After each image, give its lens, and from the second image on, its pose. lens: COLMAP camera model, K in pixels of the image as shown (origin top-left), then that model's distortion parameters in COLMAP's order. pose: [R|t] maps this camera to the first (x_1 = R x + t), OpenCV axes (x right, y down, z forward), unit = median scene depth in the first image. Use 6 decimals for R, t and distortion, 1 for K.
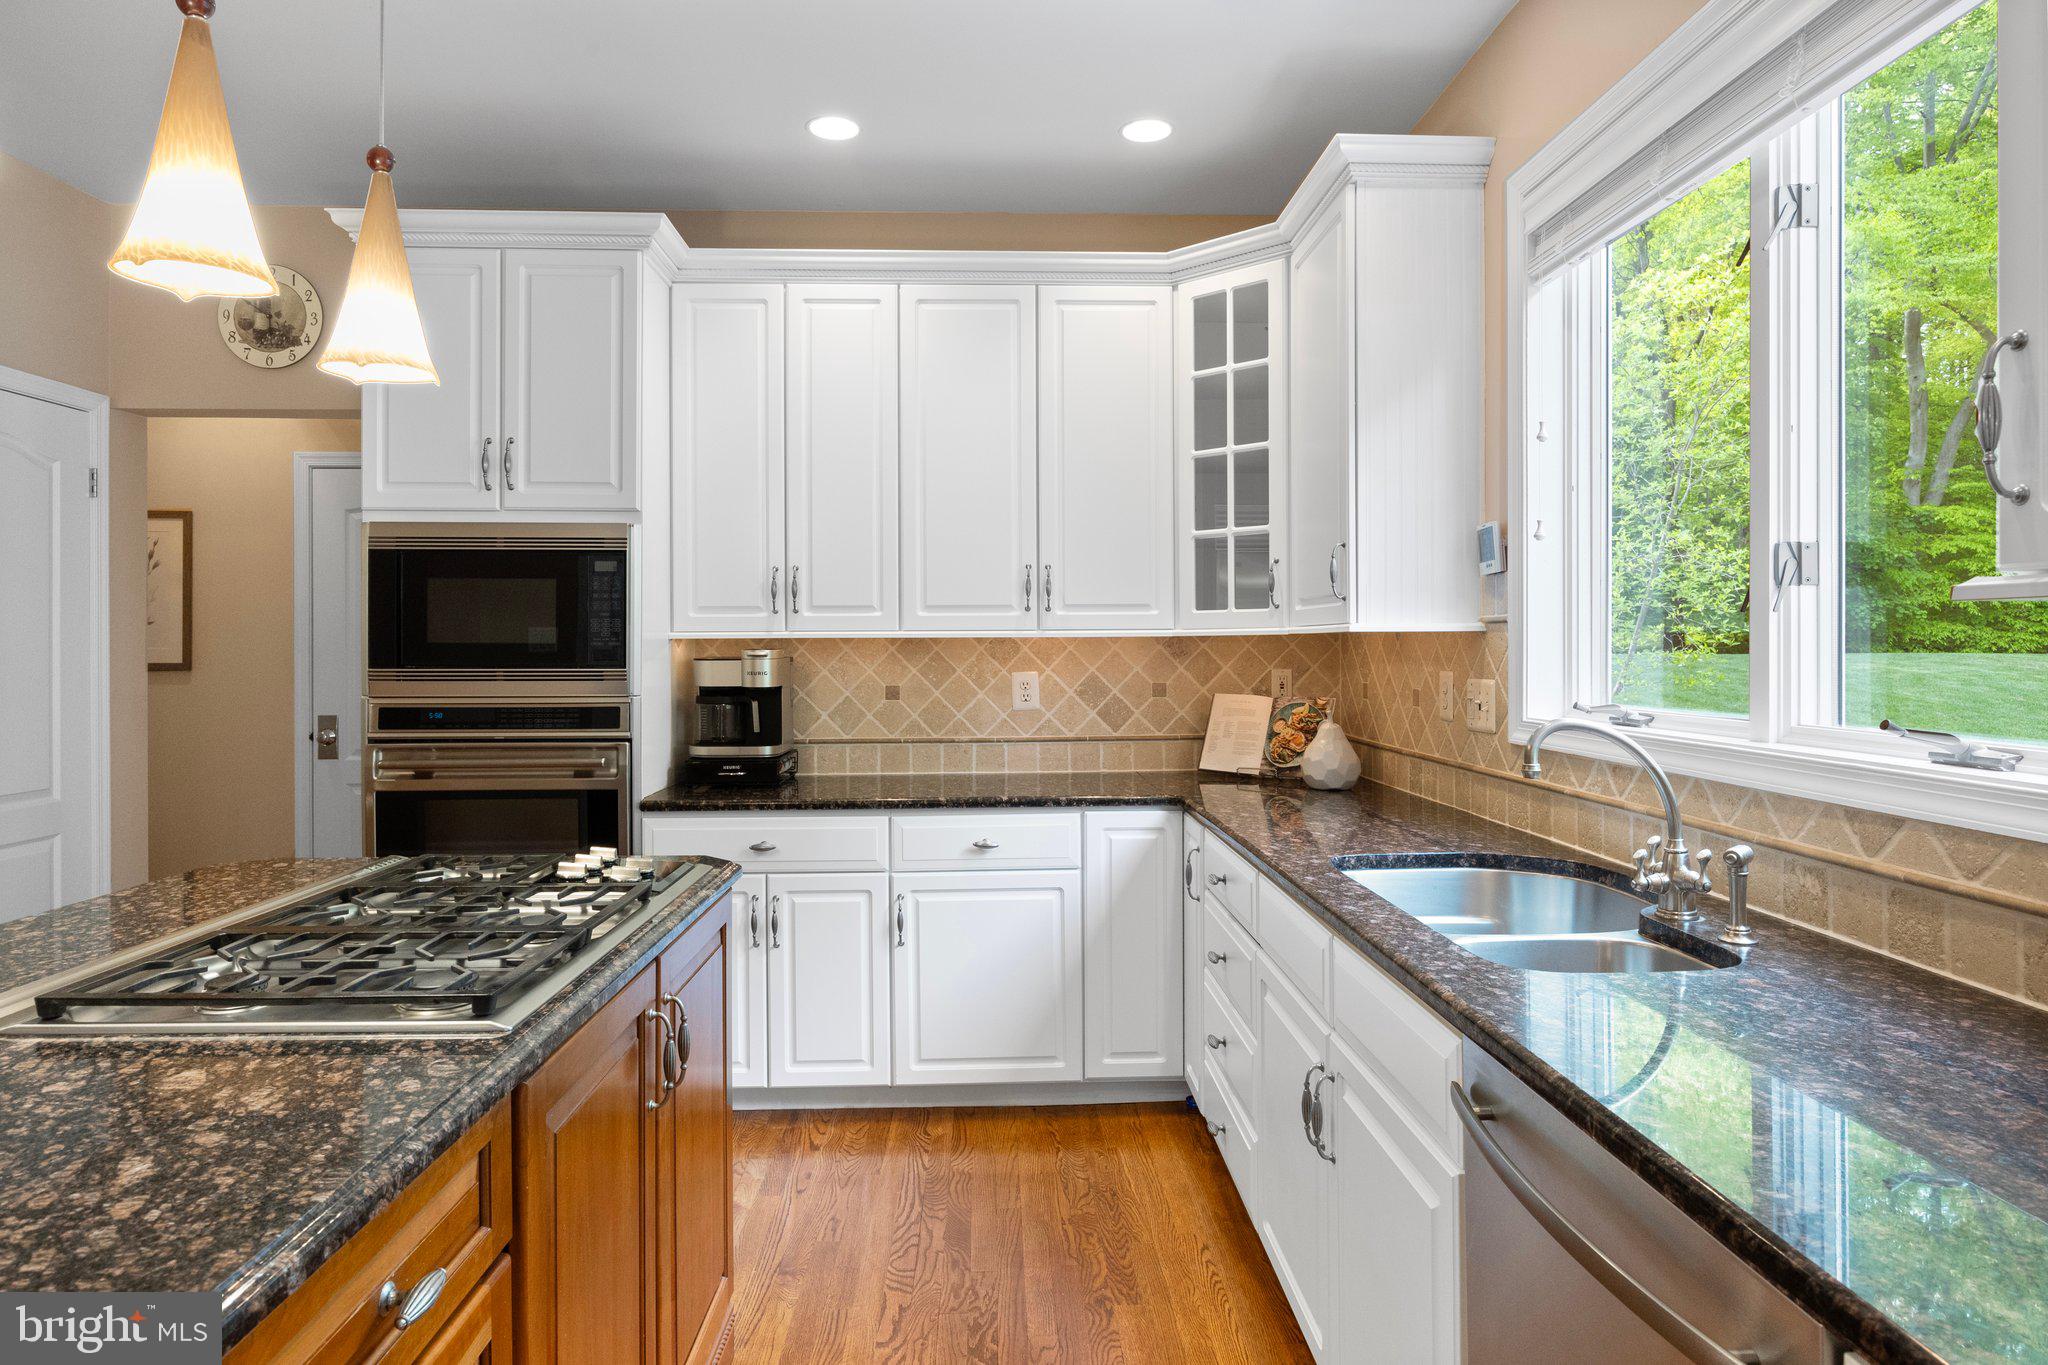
lens RADIAL K [[1194.3, 0, 1021.5], [0, 1194.3, 649.2], [0, 0, 1]] dist [-0.006917, -0.000978]
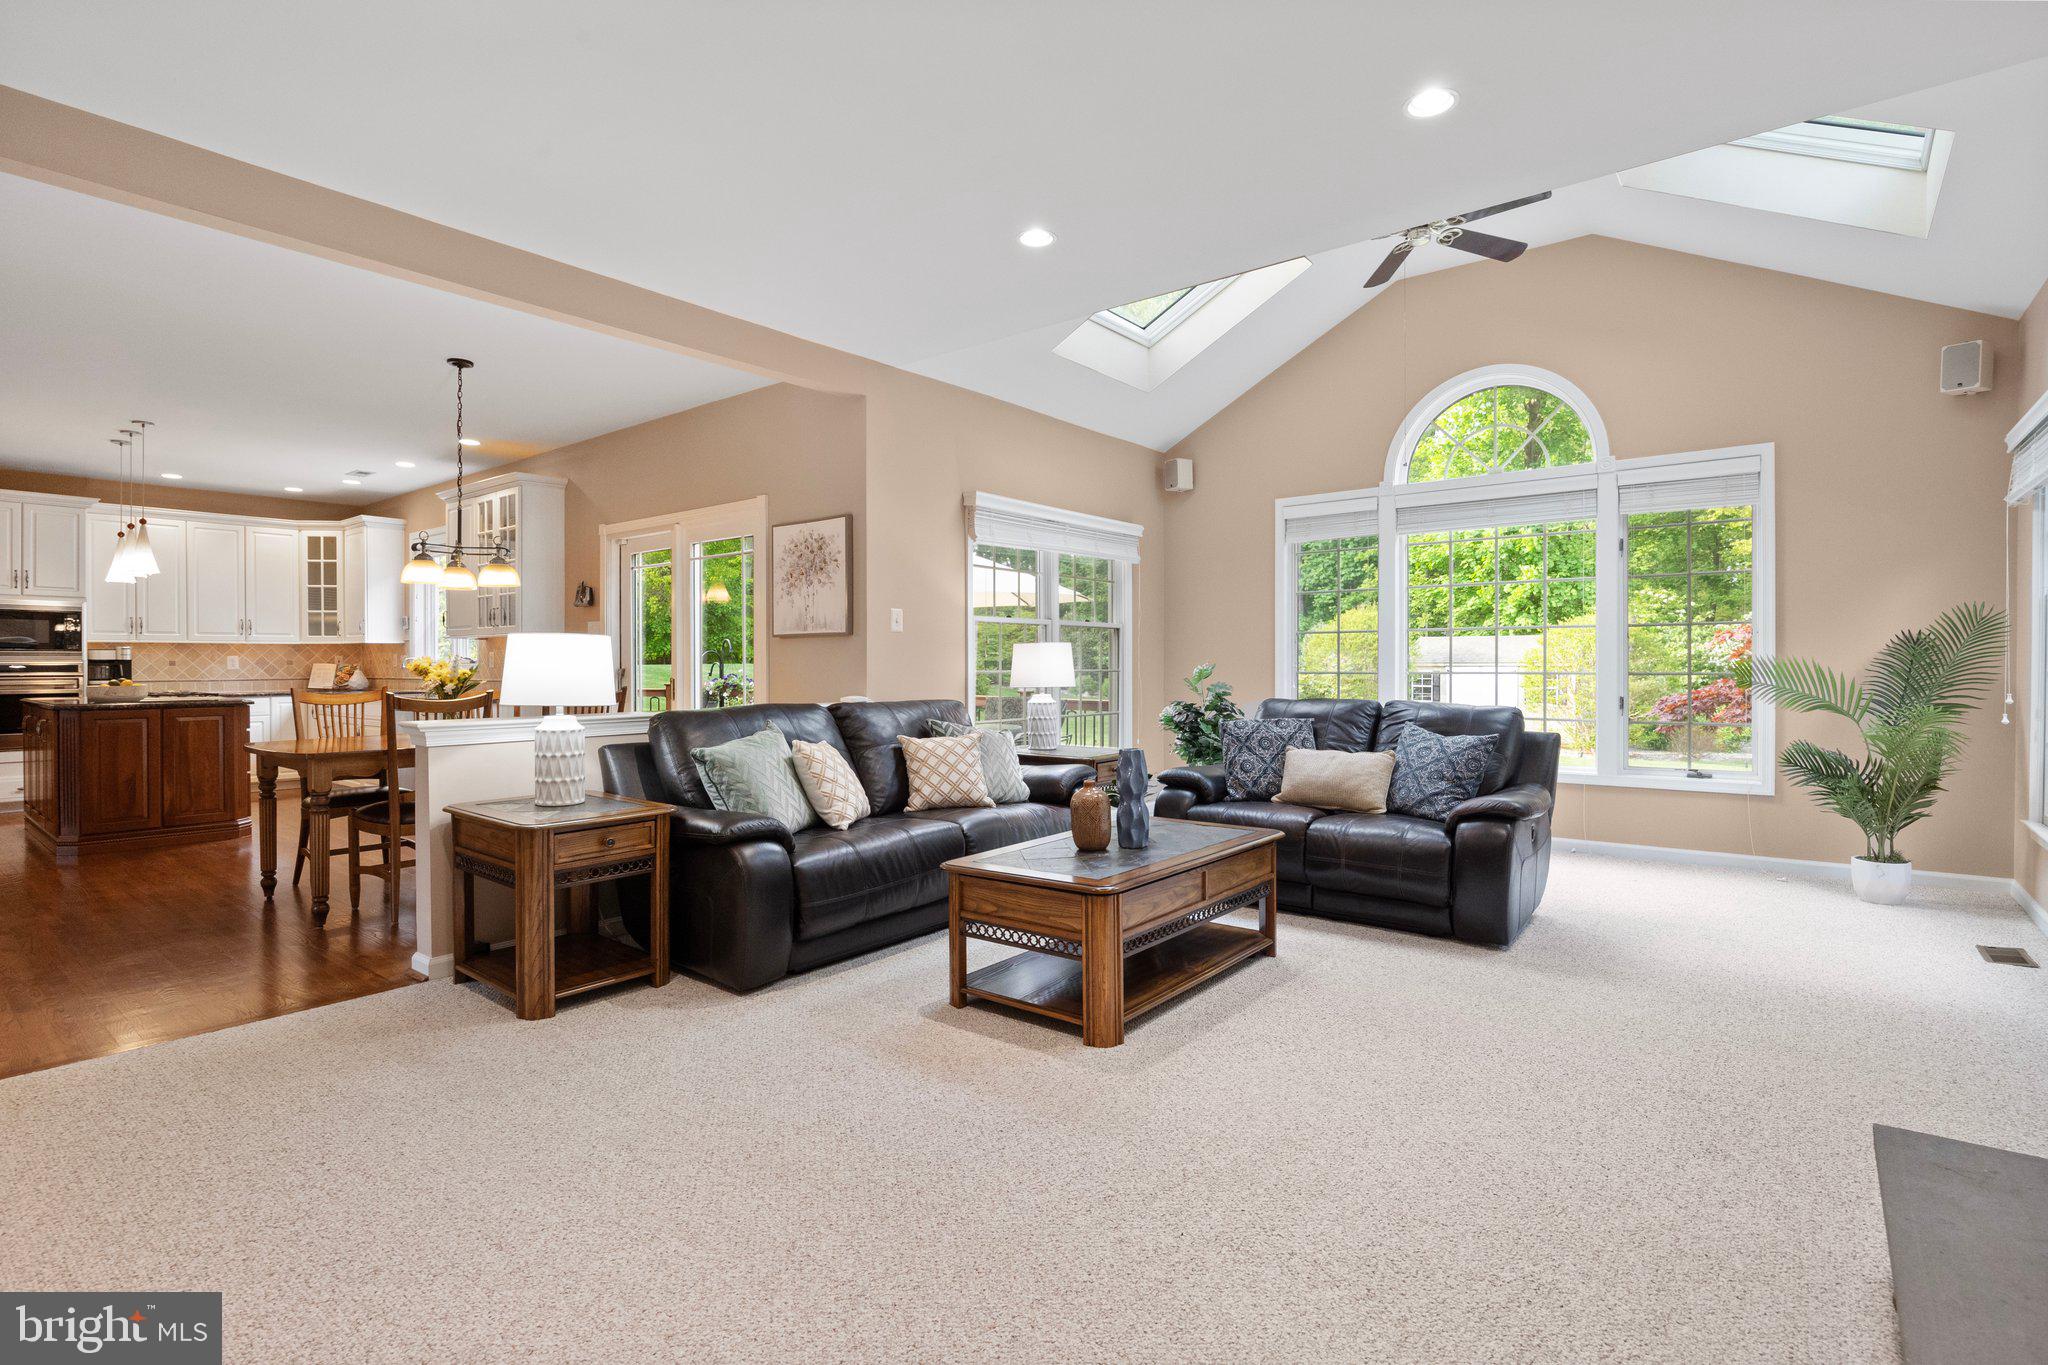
lens RADIAL K [[985.9, 0, 1017.3], [0, 985.9, 665.2], [0, 0, 1]] dist [-0.006258, -0.000221]
pose [[0.657211, -0.000185, 0.753707, -0.594590], [0.000858, 1.000000, -0.000503, 0.049167], [-0.753706, 0.000977, 0.657211, -2.167549]]
